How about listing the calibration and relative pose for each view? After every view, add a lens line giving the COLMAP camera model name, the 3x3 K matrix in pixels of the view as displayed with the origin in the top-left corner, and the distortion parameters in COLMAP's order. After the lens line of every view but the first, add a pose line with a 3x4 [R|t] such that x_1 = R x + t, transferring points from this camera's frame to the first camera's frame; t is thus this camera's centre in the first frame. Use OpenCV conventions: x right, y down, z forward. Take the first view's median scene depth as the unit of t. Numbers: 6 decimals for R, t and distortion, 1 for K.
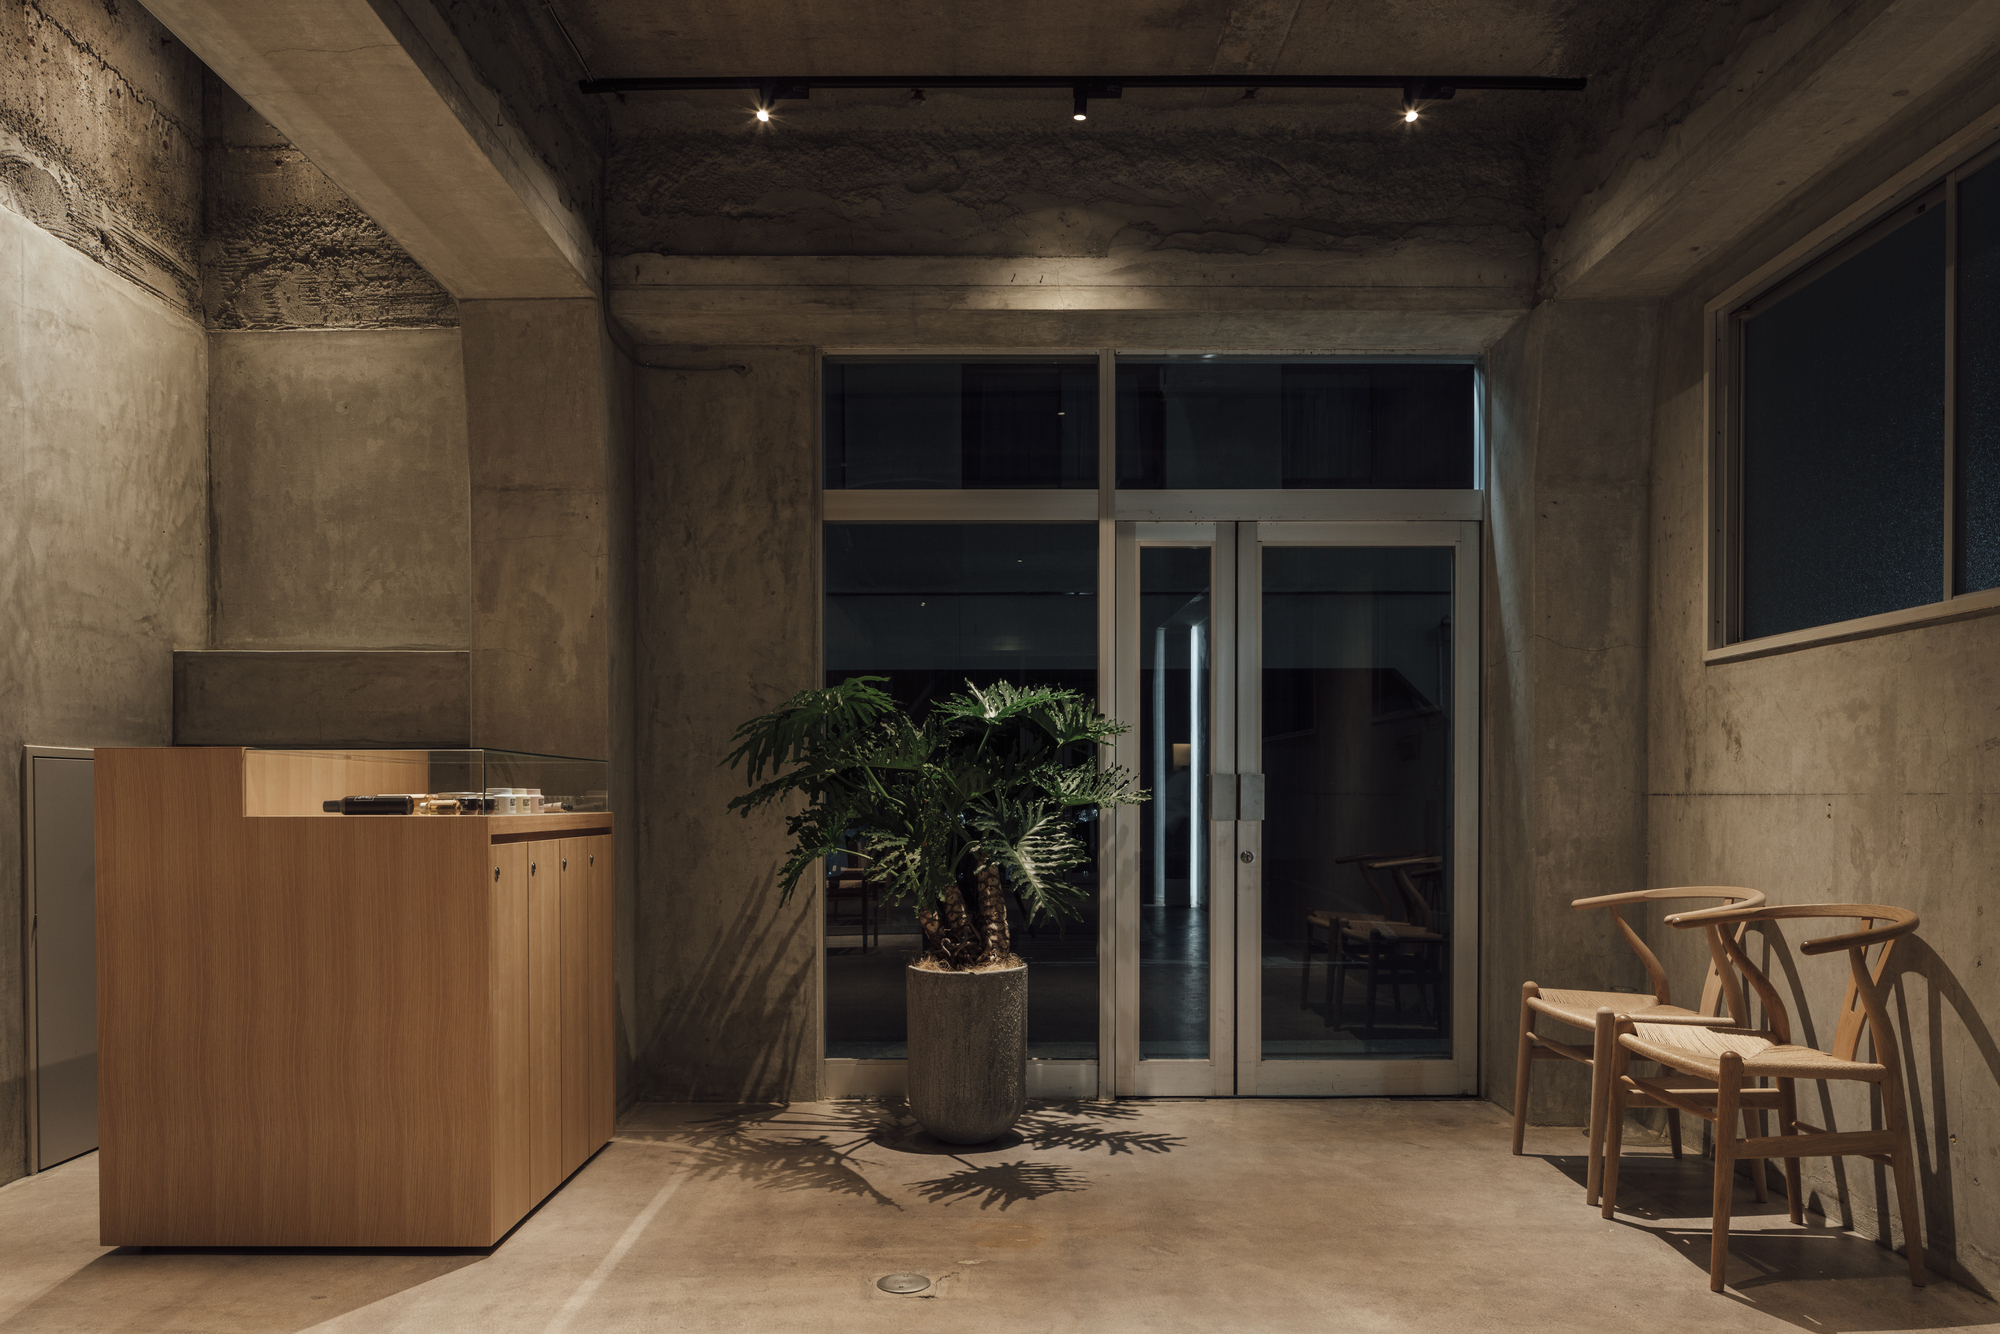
lens RADIAL K [[1363.9, 0, 999.5], [0, 1363.9, 853.9], [0, 0, 1]] dist [-0.058081, 0.065876]
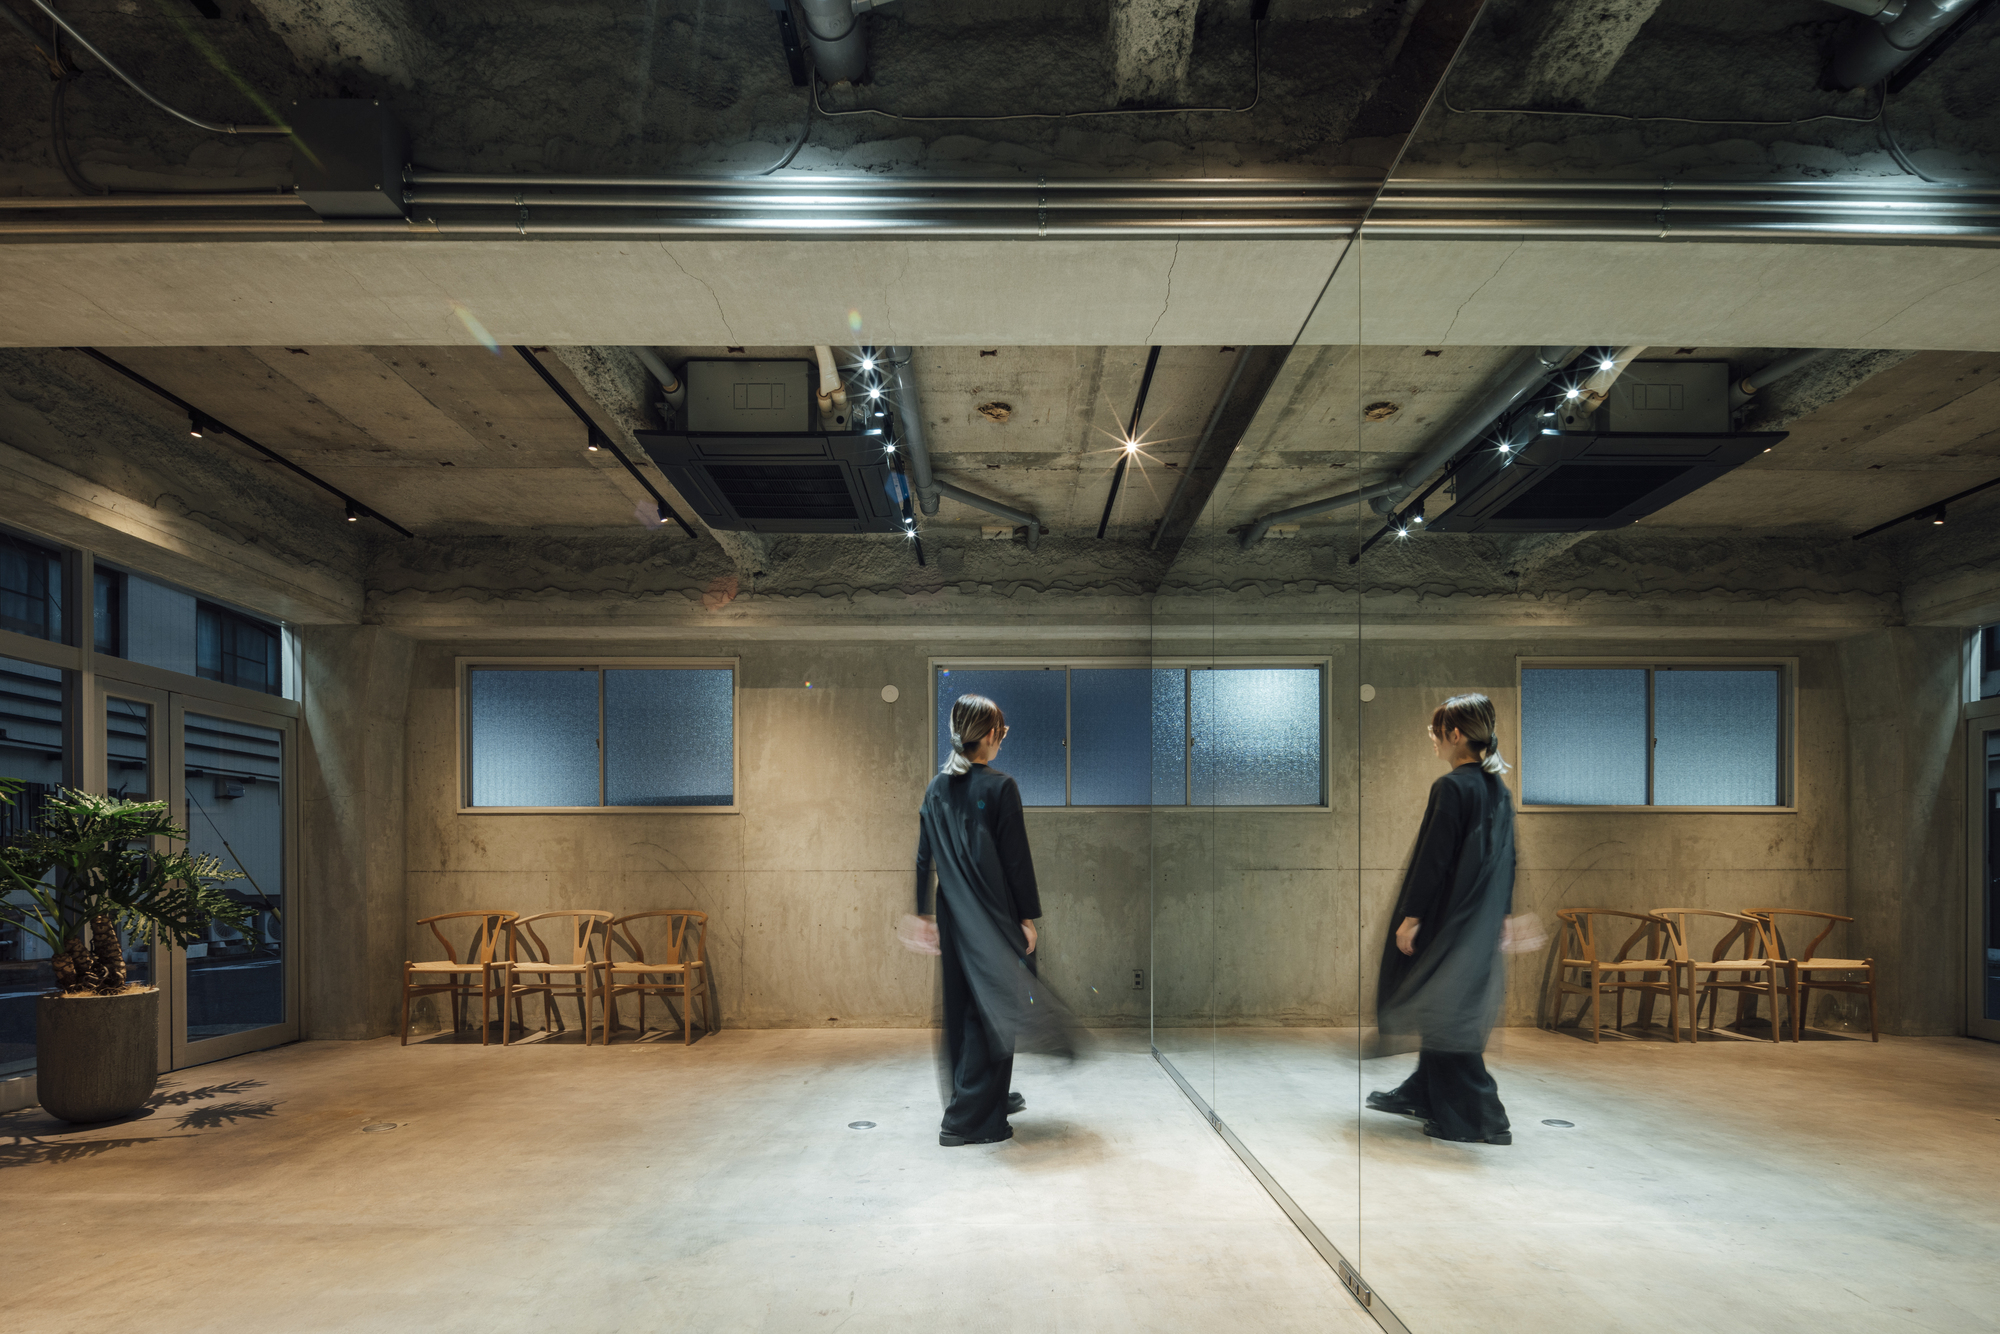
lens RADIAL K [[879.3, 0, 1002.4], [0, 879.3, 871.7], [0, 0, 1]] dist [-0.001486, -0.001476]
pose [[-0.005208, 0.005924, 0.999969, -0.934146], [0.042348, 0.999087, -0.005698, 0.003502], [-0.999089, 0.042317, -0.005454, 0.091679]]
